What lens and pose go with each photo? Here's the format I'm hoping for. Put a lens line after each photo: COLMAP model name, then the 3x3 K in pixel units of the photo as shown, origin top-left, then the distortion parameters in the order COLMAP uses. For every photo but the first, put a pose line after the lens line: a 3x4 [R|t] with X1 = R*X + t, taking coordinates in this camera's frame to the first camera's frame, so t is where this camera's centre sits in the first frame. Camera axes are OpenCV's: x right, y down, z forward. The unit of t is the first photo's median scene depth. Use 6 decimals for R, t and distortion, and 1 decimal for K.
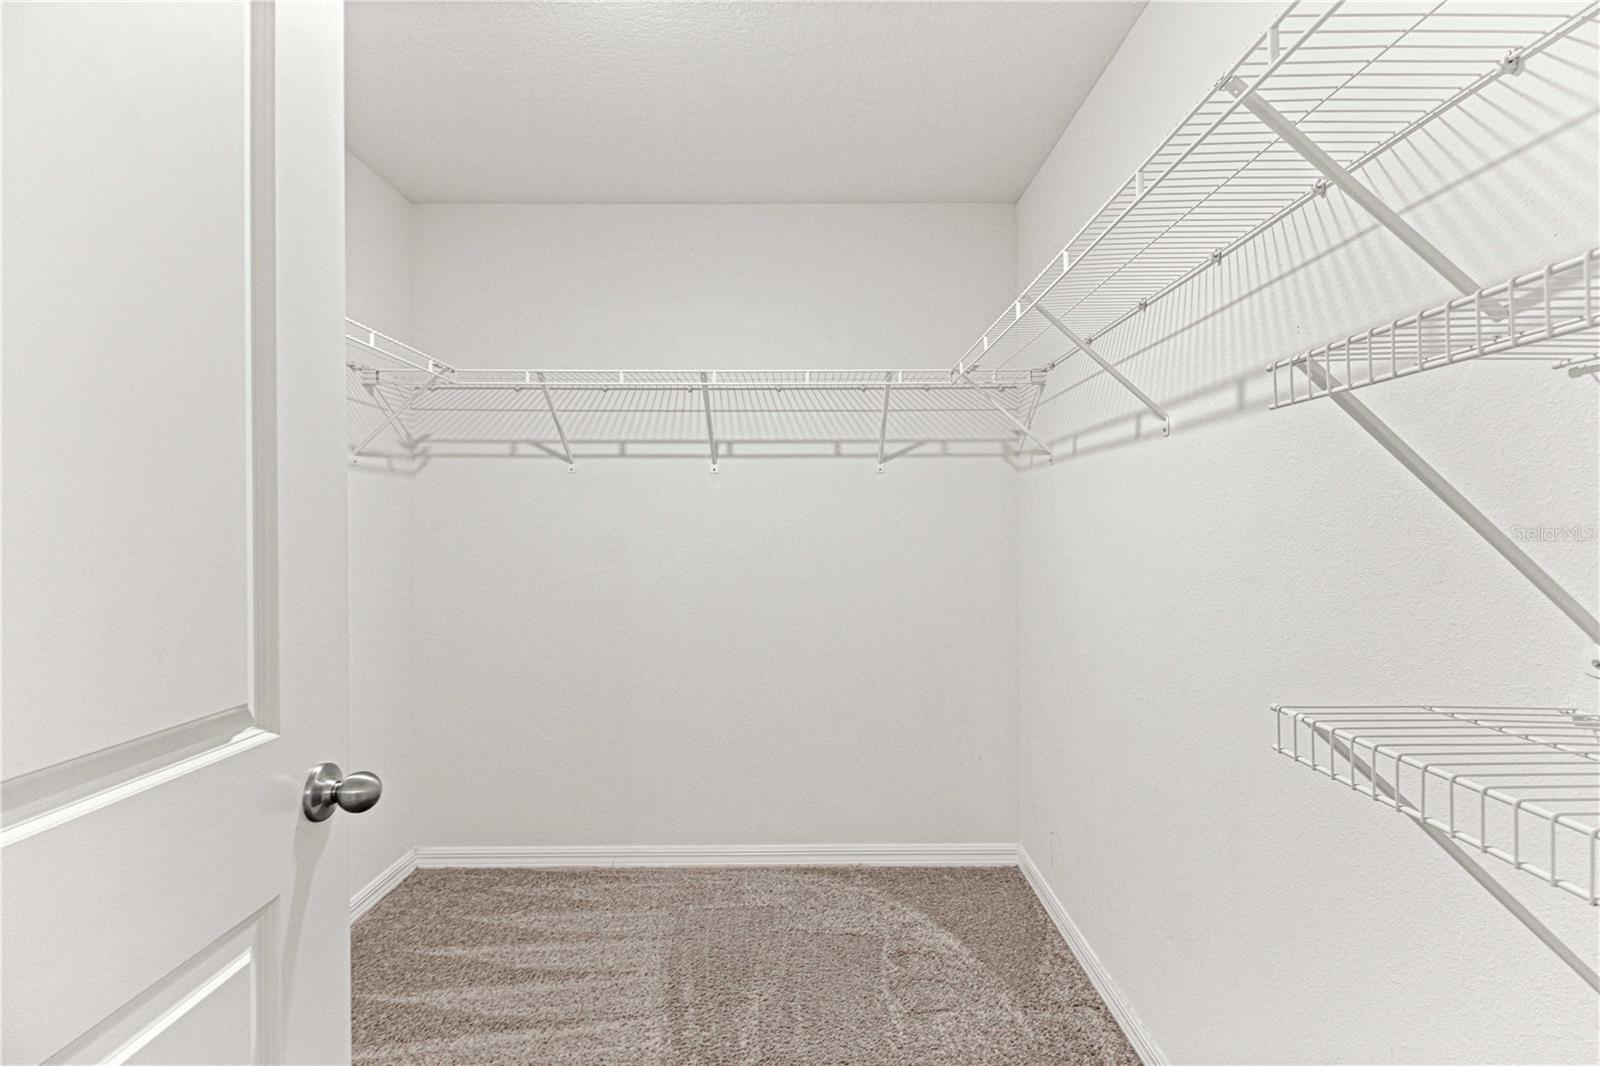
lens RADIAL K [[754.1, 0, 800.0], [0, 754.1, 533.0], [0, 0, 1]] dist [0.001308, 0.000132]
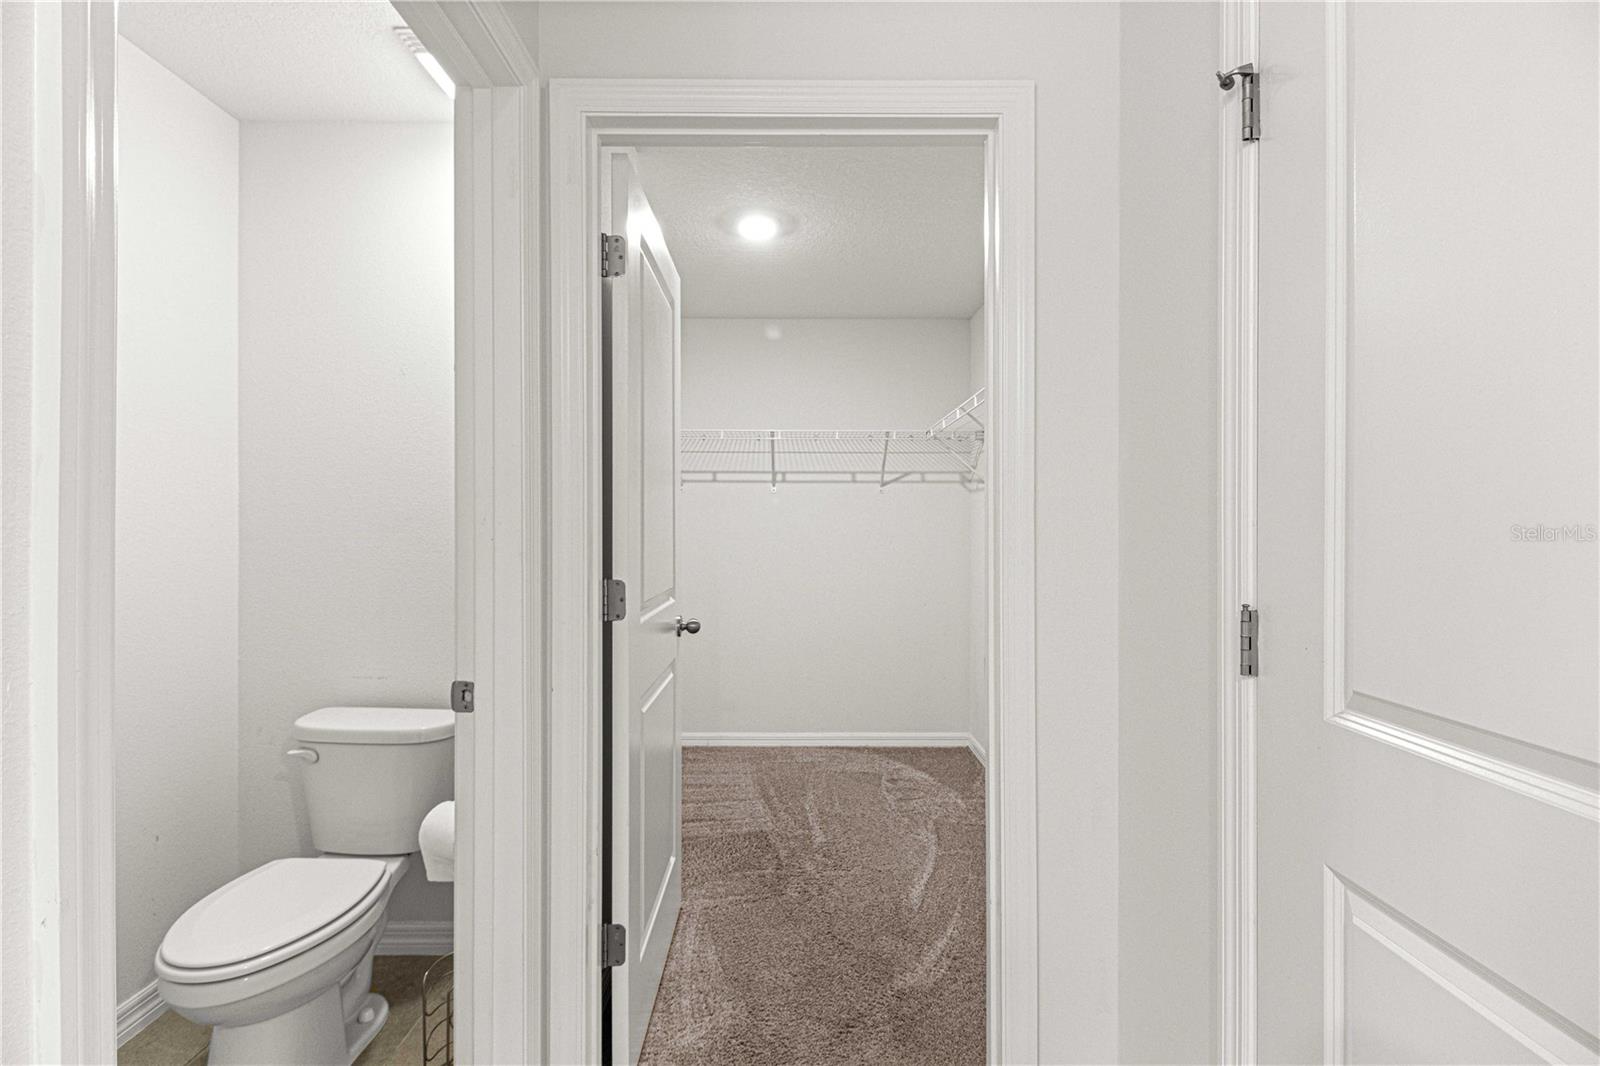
lens RADIAL K [[754.1, 0, 800.0], [0, 754.1, 533.0], [0, 0, 1]] dist [0.001308, 0.000132]
pose [[0.999917, 0.005971, 0.011438, -0.078845], [-0.005950, 0.999981, -0.001892, 0.006023], [-0.011449, 0.001824, 0.999933, -0.555712]]
